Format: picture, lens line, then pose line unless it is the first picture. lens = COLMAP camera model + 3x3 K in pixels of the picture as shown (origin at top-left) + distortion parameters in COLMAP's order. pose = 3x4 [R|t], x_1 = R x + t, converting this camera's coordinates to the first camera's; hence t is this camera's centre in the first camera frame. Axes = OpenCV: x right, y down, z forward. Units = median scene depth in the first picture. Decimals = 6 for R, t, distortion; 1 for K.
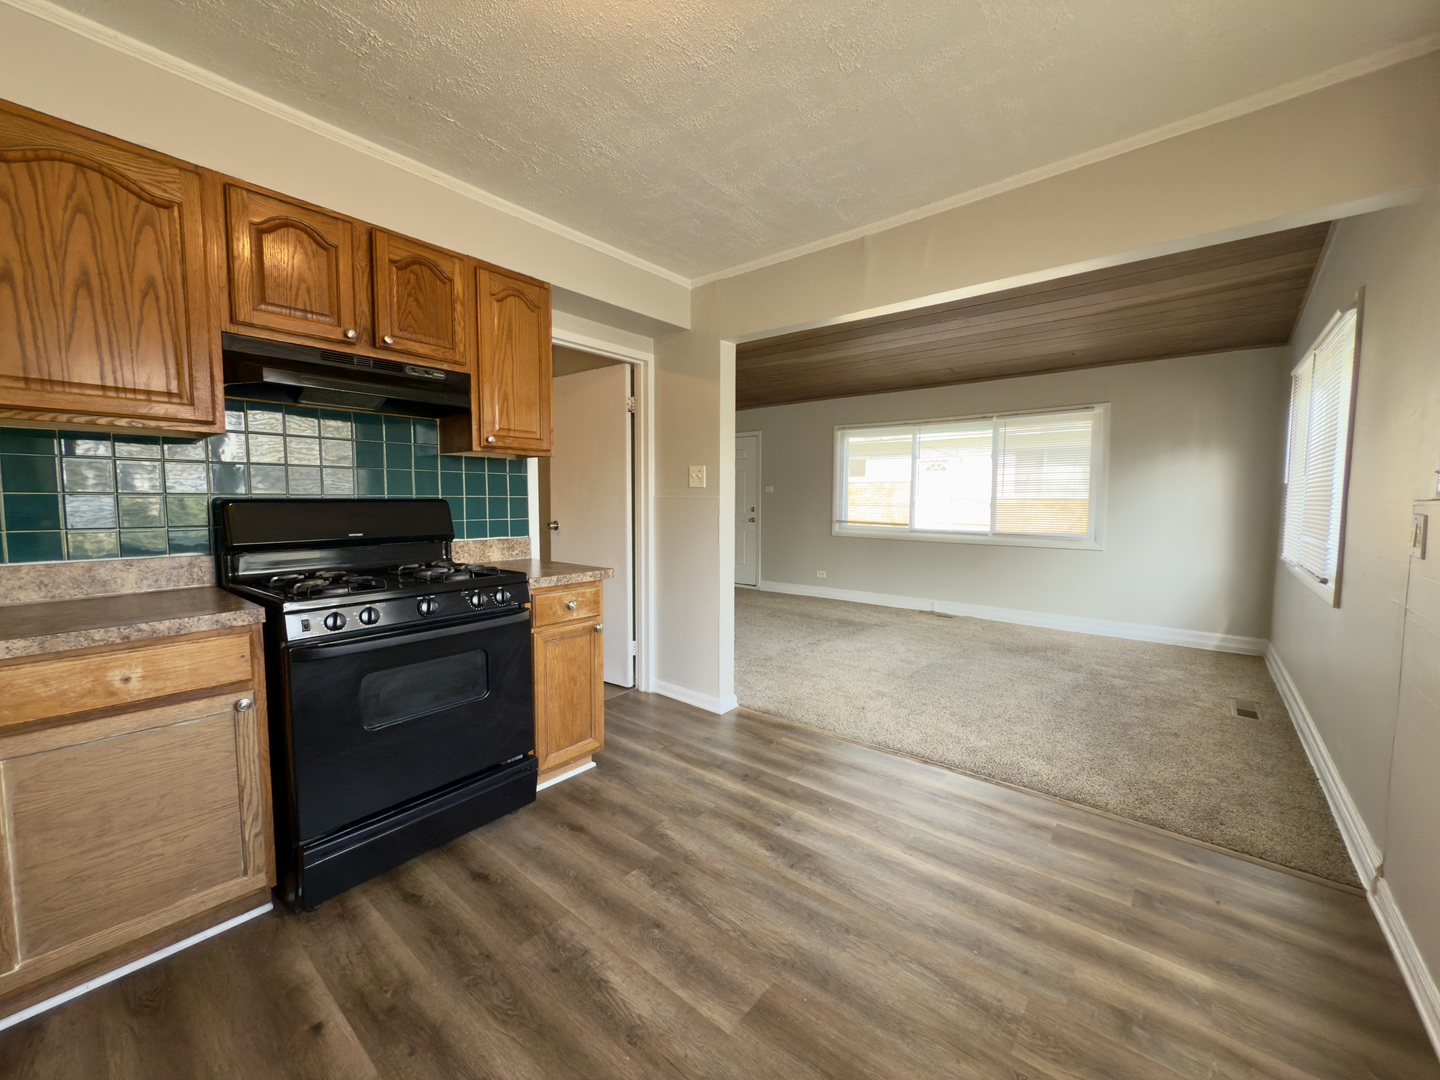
lens RADIAL K [[570.1, 0, 720.0], [0, 570.1, 540.0], [0, 0, 1]] dist [0.000657, 0.000052]
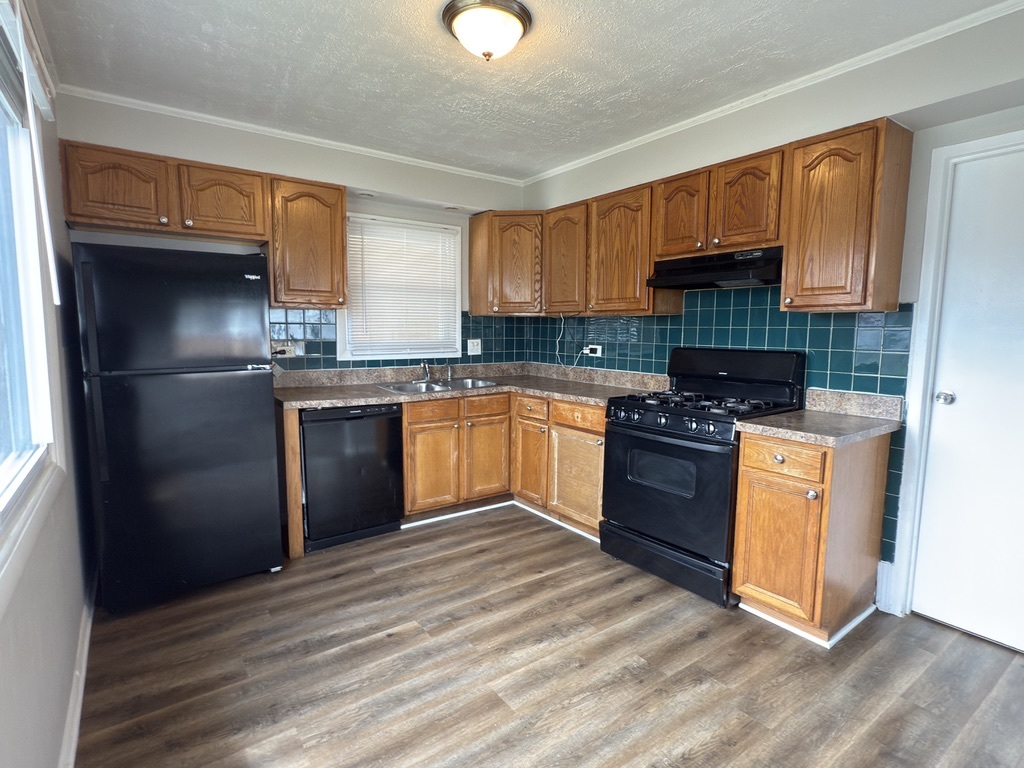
lens RADIAL K [[528.7, 0, 512.0], [0, 528.7, 384.0], [0, 0, 1]] dist [0.001809, 0.000326]
pose [[-0.251284, 0.095118, -0.963228, 1.020606], [-0.079795, 0.989736, 0.118552, -0.124691], [0.964619, 0.106651, -0.241115, 0.999252]]
